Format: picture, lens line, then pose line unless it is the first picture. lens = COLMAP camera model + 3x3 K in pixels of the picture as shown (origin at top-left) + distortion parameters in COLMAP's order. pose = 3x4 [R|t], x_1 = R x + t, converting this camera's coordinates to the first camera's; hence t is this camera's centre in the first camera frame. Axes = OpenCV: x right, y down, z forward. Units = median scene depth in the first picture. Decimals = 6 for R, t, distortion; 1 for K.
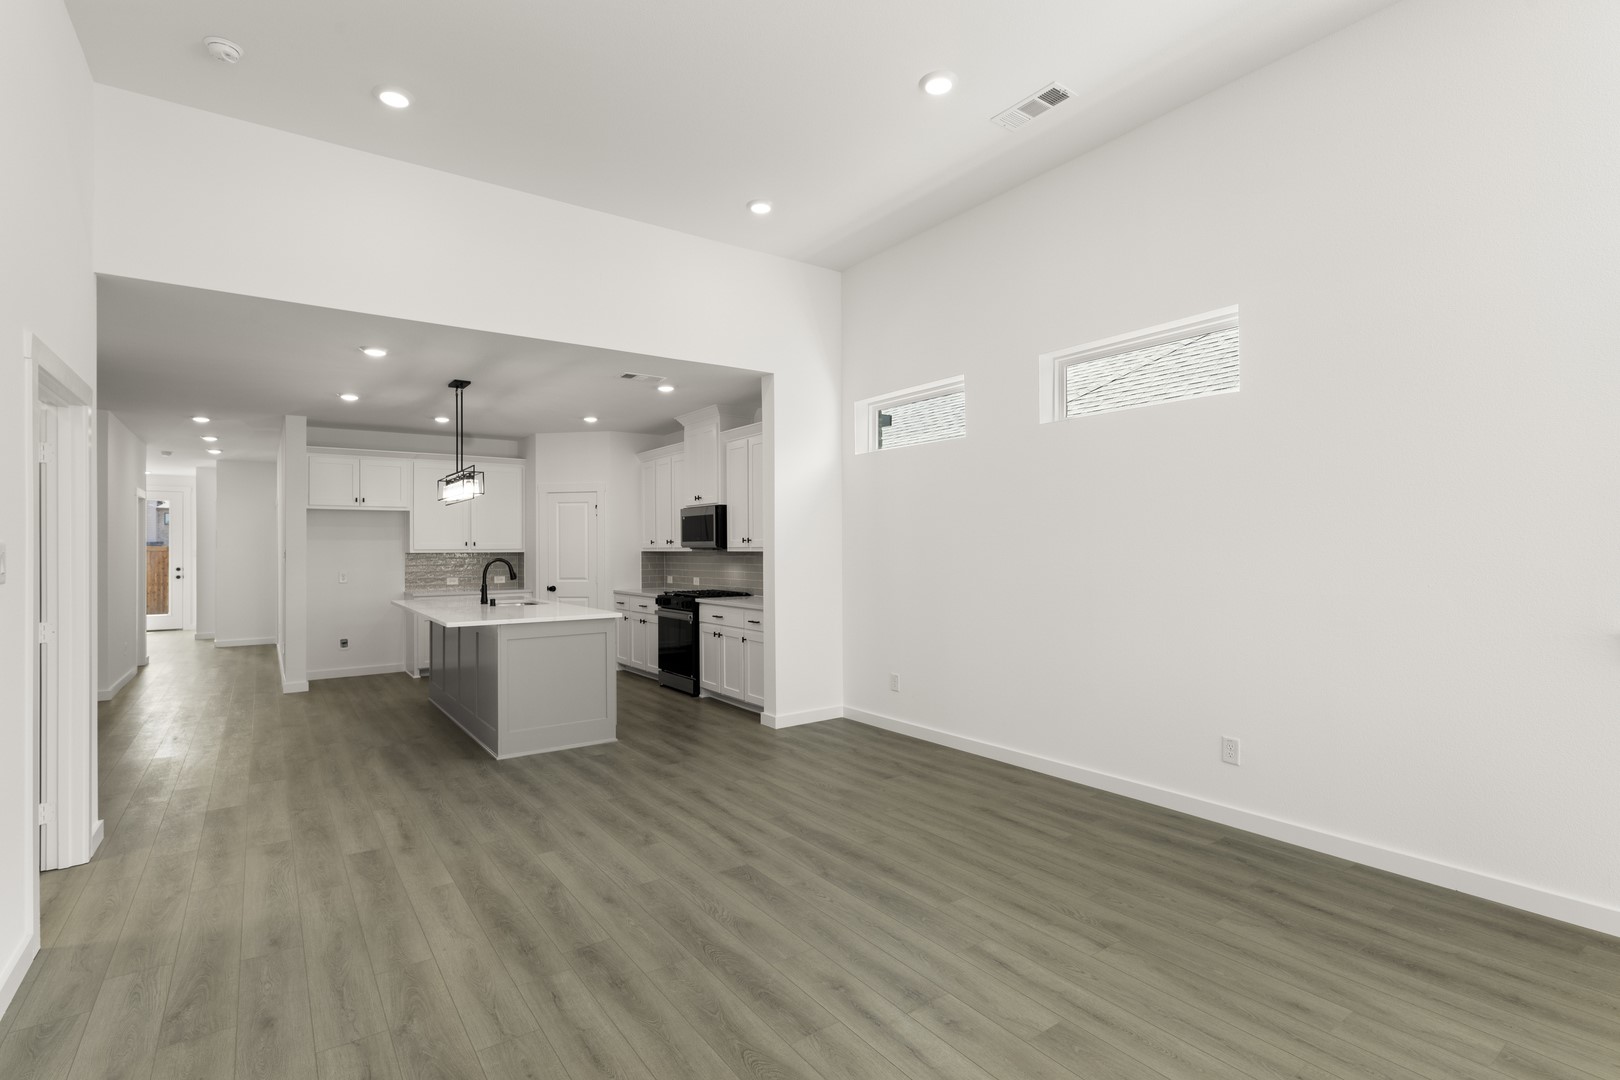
lens RADIAL K [[782.8, 0, 810.4], [0, 782.8, 544.4], [0, 0, 1]] dist [0.001836, 0.000115]
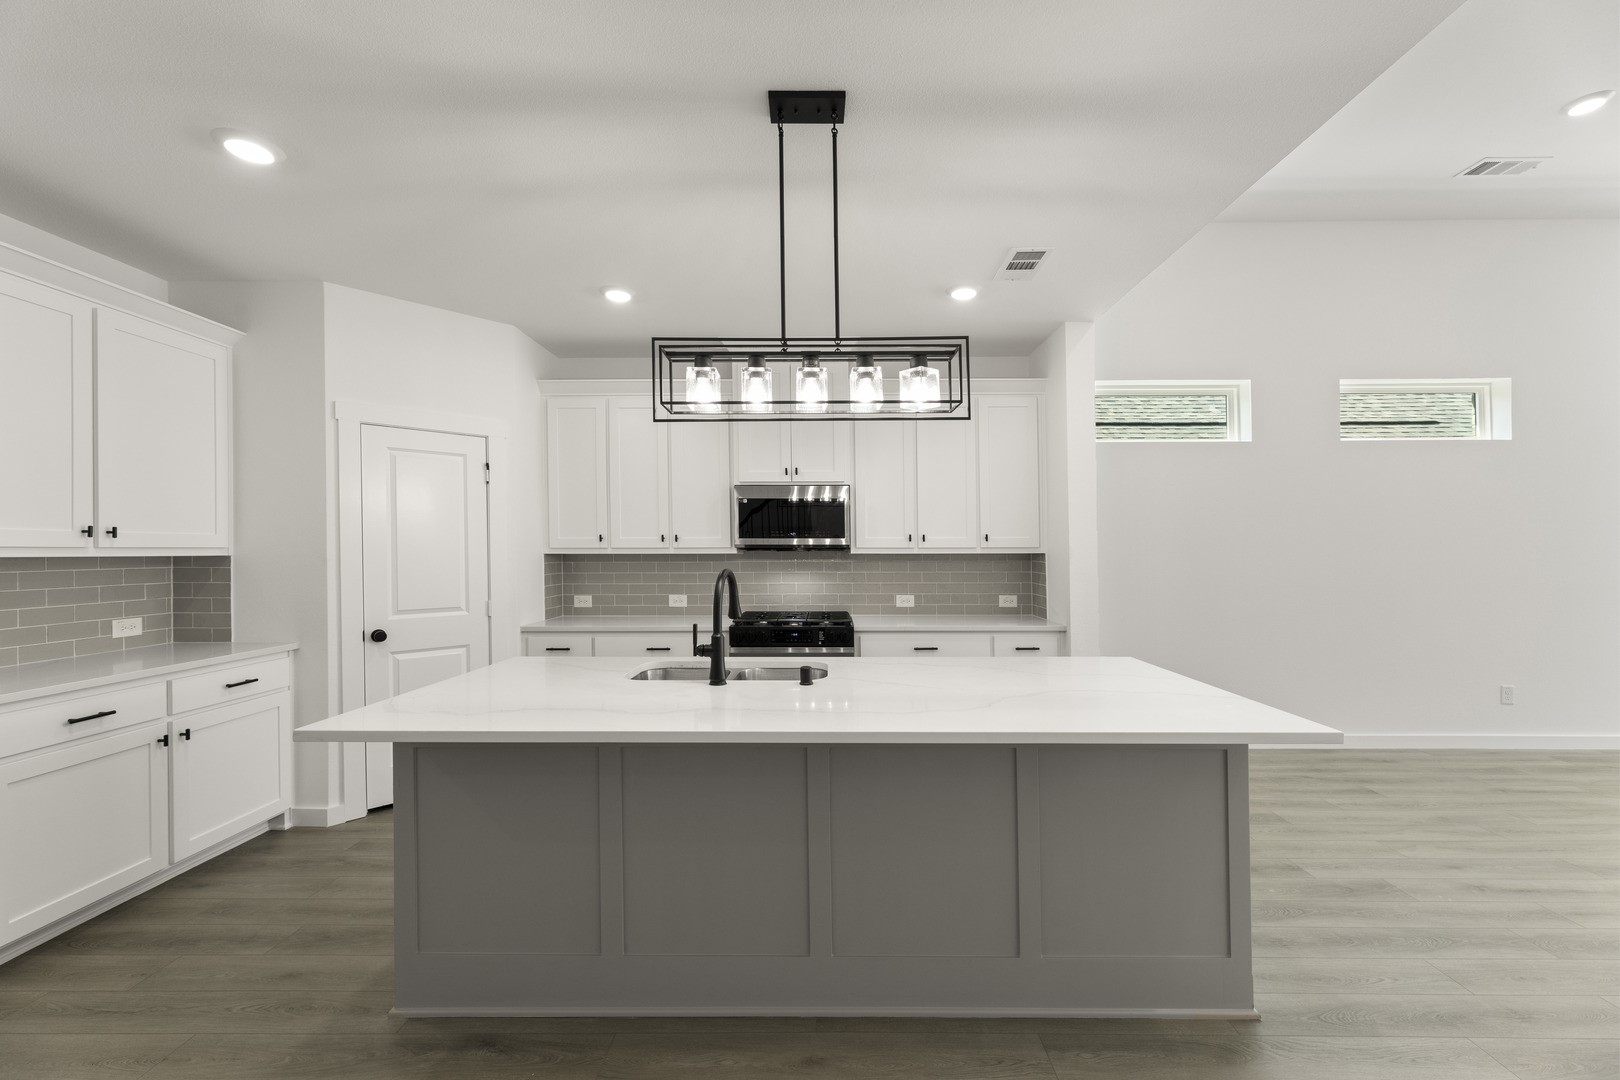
lens RADIAL K [[659.1, 0, 811.5], [0, 659.1, 543.5], [0, 0, 1]] dist [0.000141, -0.000038]
pose [[0.583945, 0.013032, 0.811688, -0.919250], [-0.005343, 0.999911, -0.012210, 0.011360], [-0.811775, 0.002794, 0.583963, 1.056249]]
